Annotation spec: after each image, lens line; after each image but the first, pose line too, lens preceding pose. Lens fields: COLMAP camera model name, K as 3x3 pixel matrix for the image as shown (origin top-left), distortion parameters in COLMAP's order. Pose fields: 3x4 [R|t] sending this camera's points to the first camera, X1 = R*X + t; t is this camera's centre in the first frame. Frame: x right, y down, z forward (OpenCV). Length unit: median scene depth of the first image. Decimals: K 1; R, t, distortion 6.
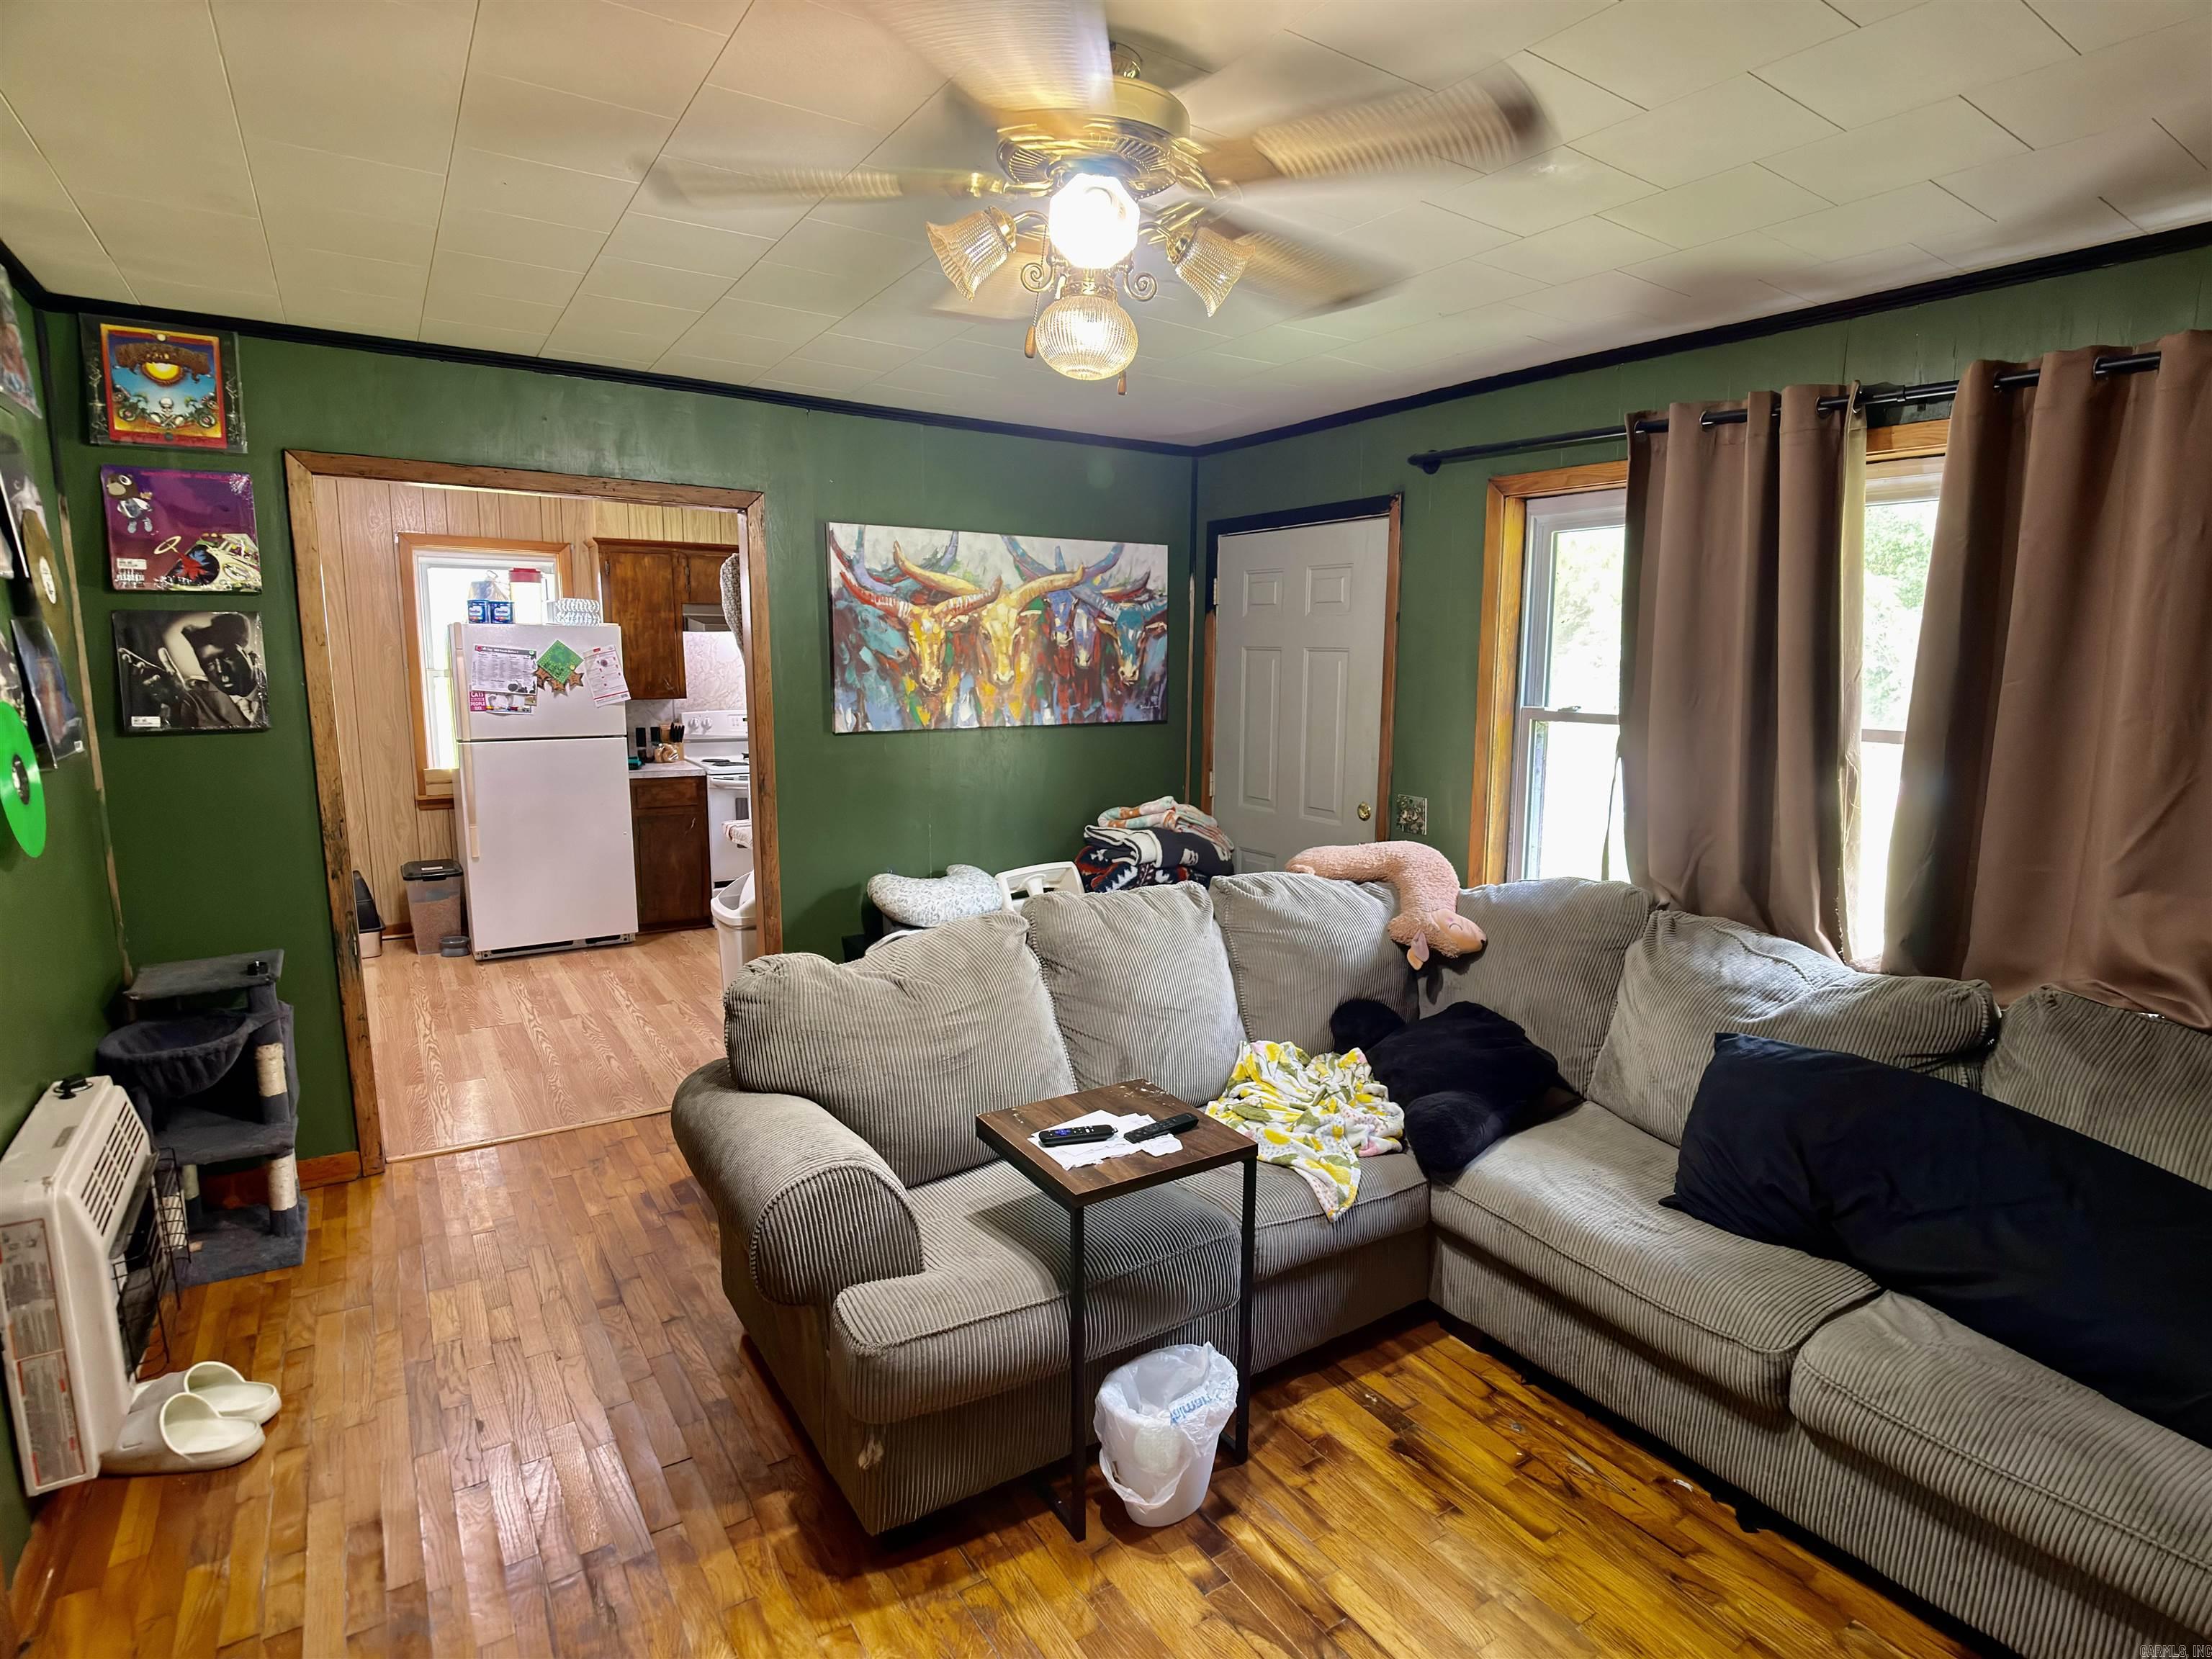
lens RADIAL K [[1136.1, 0, 1106.0], [0, 1136.1, 829.5], [0, 0, 1]] dist [-0.035894, -0.000543]
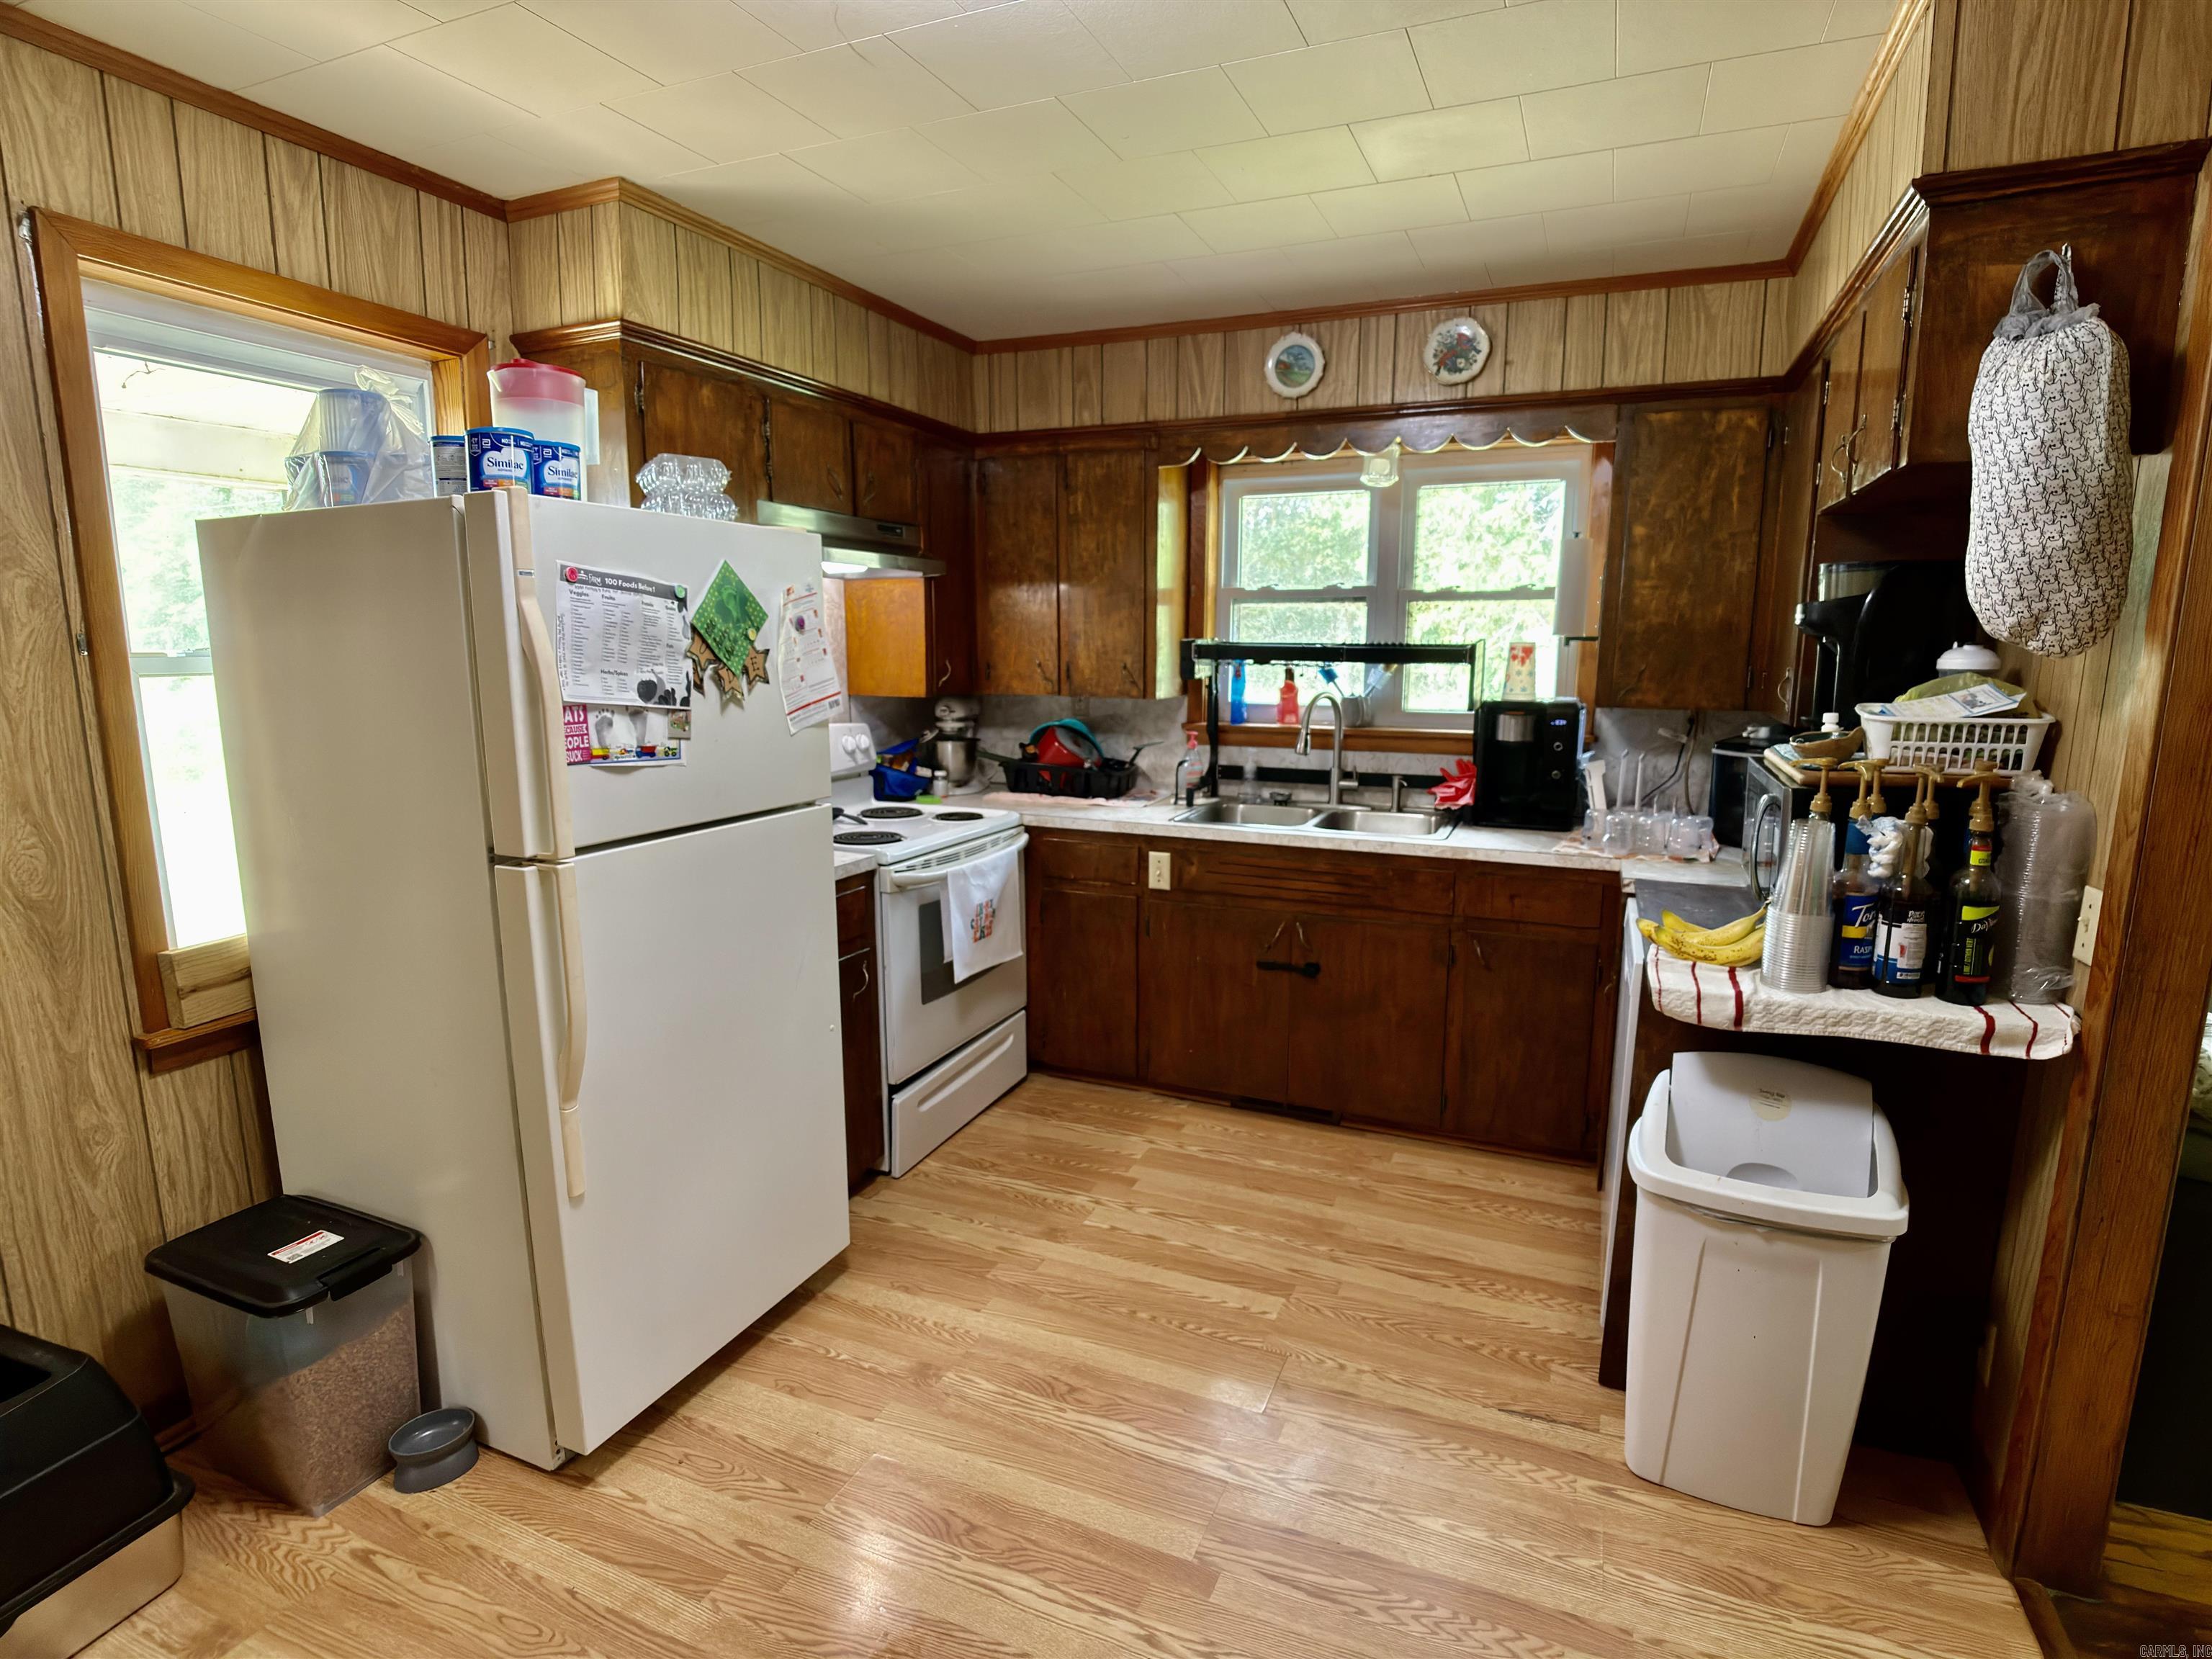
lens RADIAL K [[1136.1, 0, 1106.0], [0, 1136.1, 829.5], [0, 0, 1]] dist [-0.035894, -0.000543]
pose [[0.834090, -0.102205, 0.542077, -0.576984], [0.096143, 0.994580, 0.039587, -0.079926], [-0.543185, 0.019098, 0.839396, 0.600539]]
